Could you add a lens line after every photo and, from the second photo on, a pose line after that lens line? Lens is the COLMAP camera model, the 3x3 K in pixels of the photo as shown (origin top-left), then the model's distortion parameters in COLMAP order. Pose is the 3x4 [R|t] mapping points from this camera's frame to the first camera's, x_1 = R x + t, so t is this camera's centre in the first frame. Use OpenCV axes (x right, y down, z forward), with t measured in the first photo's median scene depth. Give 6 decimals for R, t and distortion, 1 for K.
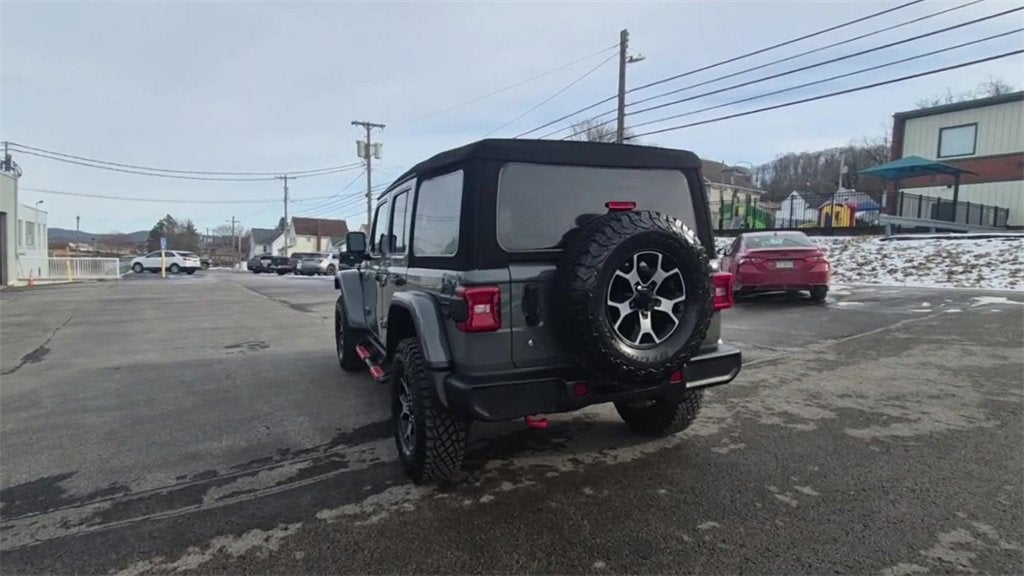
lens RADIAL K [[547.7, 0, 511.5], [0, 547.7, 281.4], [0, 0, 1]] dist [0.005144, -0.002855]
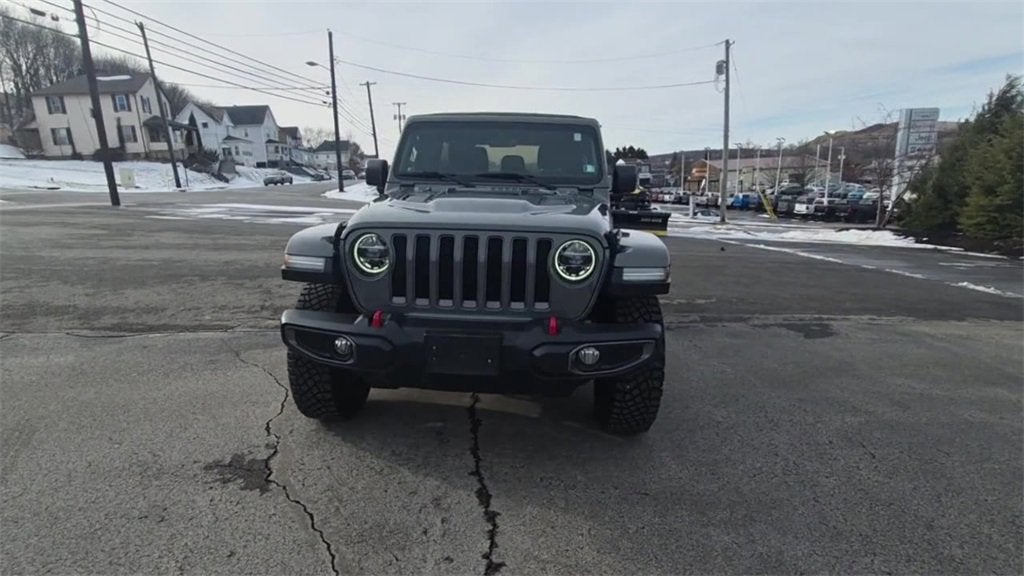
lens RADIAL K [[547.7, 0, 507.5], [0, 547.7, 296.6], [0, 0, 1]] dist [0.005144, -0.002855]
pose [[-0.886088, -0.098304, 0.452972, -0.654595], [0.028357, 0.963925, 0.264661, -0.153912], [-0.462648, 0.247357, -0.851335, 2.302918]]
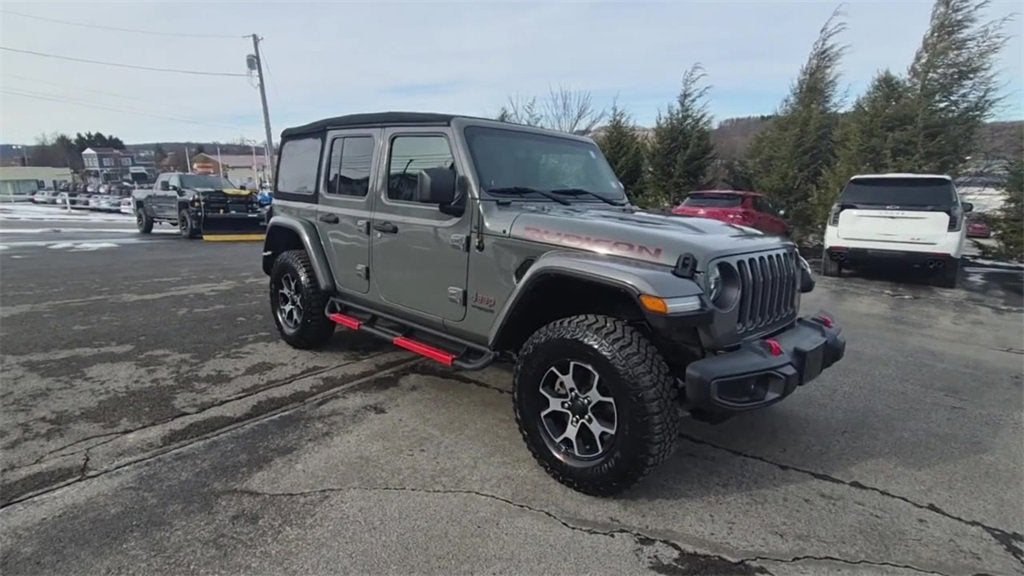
lens RADIAL K [[547.7, 0, 505.0], [0, 547.7, 290.5], [0, 0, 1]] dist [0.005144, -0.002855]
pose [[-0.932268, 0.052844, -0.357888, 0.273170], [-0.042763, 0.966242, 0.254064, -0.176145], [0.359232, 0.252160, -0.898537, 2.278426]]
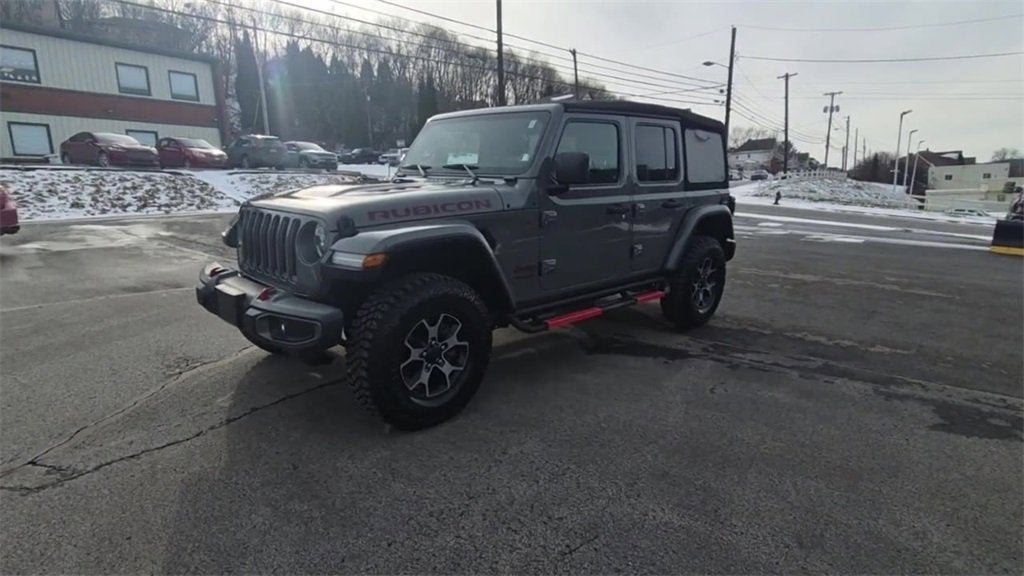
lens RADIAL K [[547.7, 0, 506.8], [0, 547.7, 291.4], [0, 0, 1]] dist [0.005144, -0.002855]
pose [[-0.349475, -0.187474, 0.917998, -1.183847], [0.059848, 0.973310, 0.221553, -0.098598], [-0.935032, 0.132368, -0.328928, 1.697475]]
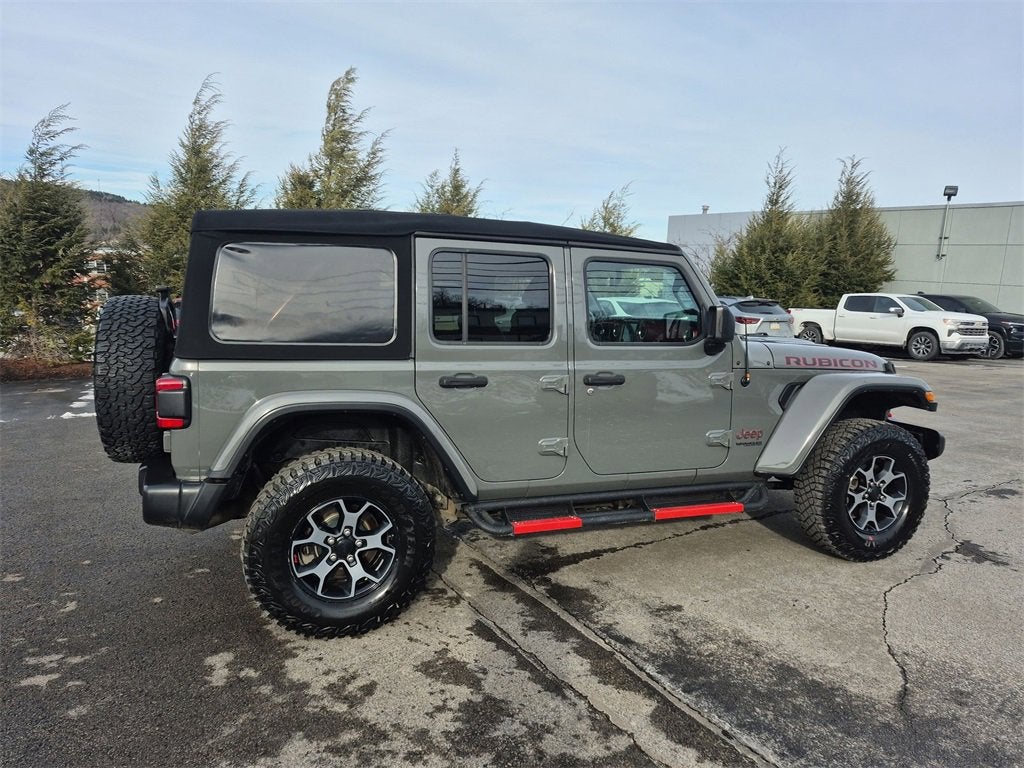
lens RADIAL K [[706.5, 0, 511.1], [0, 706.5, 378.4], [0, 0, 1]] dist [0.067038, -0.055602]
pose [[-0.072228, 0.125669, -0.989439, 1.055637], [-0.078618, 0.988226, 0.131254, -0.144945], [0.994285, 0.087268, -0.061498, 1.250278]]
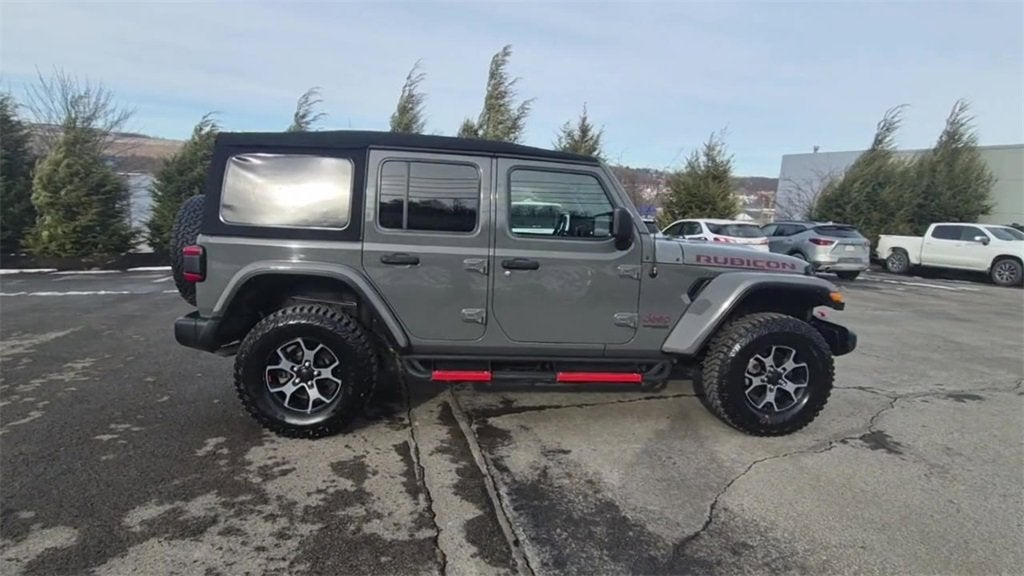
lens RADIAL K [[547.7, 0, 517.4], [0, 547.7, 298.5], [0, 0, 1]] dist [0.005144, -0.002855]
pose [[-0.324678, 0.137679, -0.935750, 0.974904], [-0.091983, 0.980063, 0.176114, -0.134633], [0.941341, 0.143254, -0.305541, 1.598477]]
